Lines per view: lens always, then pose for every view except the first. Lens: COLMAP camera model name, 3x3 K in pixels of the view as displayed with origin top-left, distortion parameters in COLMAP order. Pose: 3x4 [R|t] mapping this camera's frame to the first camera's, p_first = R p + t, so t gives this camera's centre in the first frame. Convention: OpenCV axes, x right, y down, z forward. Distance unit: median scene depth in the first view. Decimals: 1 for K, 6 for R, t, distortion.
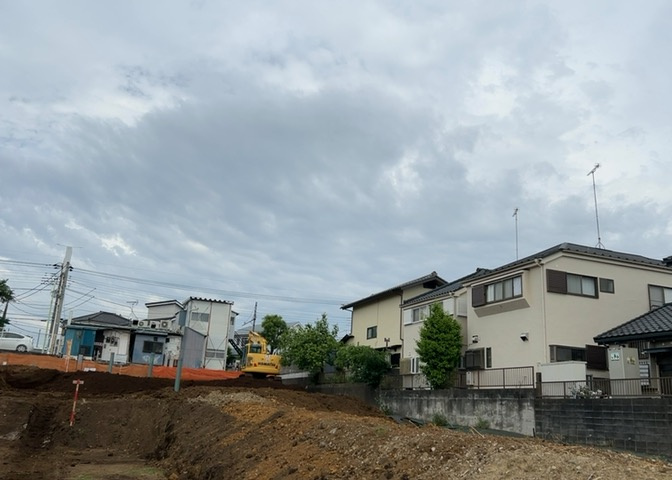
lens RADIAL K [[618.1, 0, 336.3], [0, 618.1, 240.9], [0, 0, 1]] dist [0.092531, -0.153598]
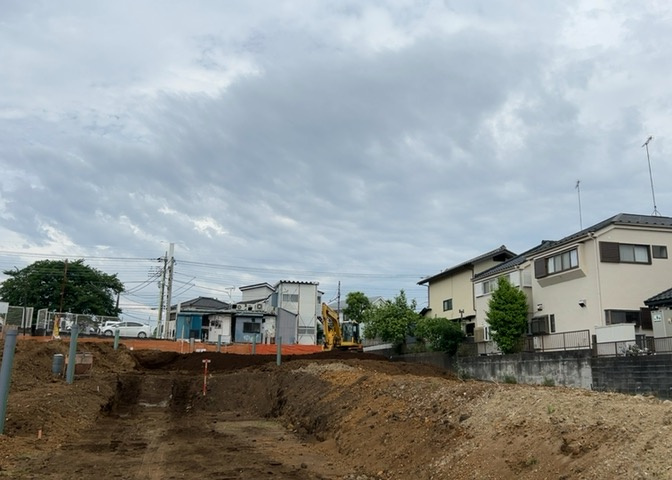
lens RADIAL K [[624.3, 0, 335.2], [0, 624.3, 244.7], [0, 0, 1]] dist [0.091999, -0.157609]
pose [[0.988971, -0.069748, -0.130656, 0.018126], [0.076480, 0.995952, 0.047231, -0.031357], [0.126833, -0.056702, 0.990302, -0.136629]]
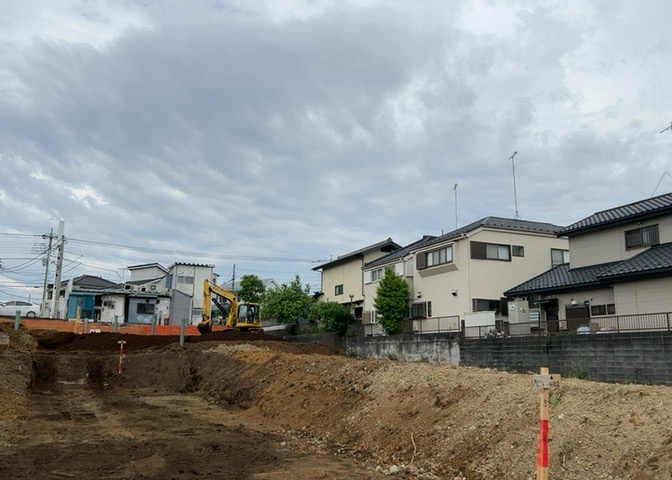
lens RADIAL K [[626.7, 0, 335.9], [0, 626.7, 242.0], [0, 0, 1]] dist [0.143270, -0.294434]
pose [[0.998198, -0.033920, 0.049508, -0.005808], [0.029582, 0.995867, 0.085872, -0.061503], [-0.052216, -0.084253, 0.995075, -0.244346]]
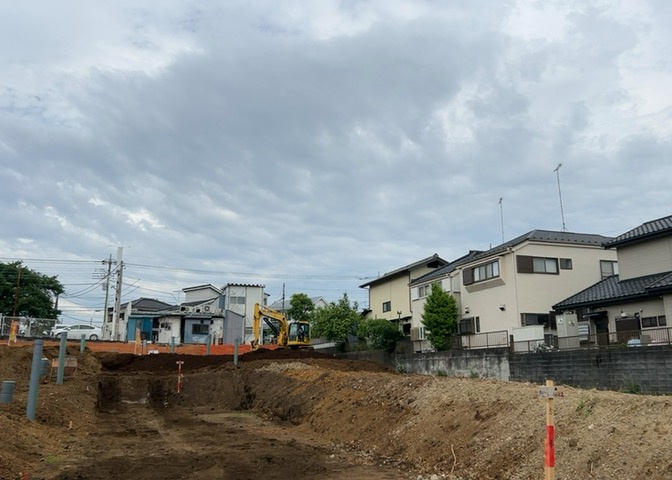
lens RADIAL K [[629.1, 0, 335.0], [0, 629.1, 242.8], [0, 0, 1]] dist [0.110331, -0.186220]
pose [[0.997499, -0.065165, -0.027376, -0.000776], [0.066661, 0.996098, 0.057837, -0.068675], [0.023501, -0.059518, 0.997951, -0.271907]]
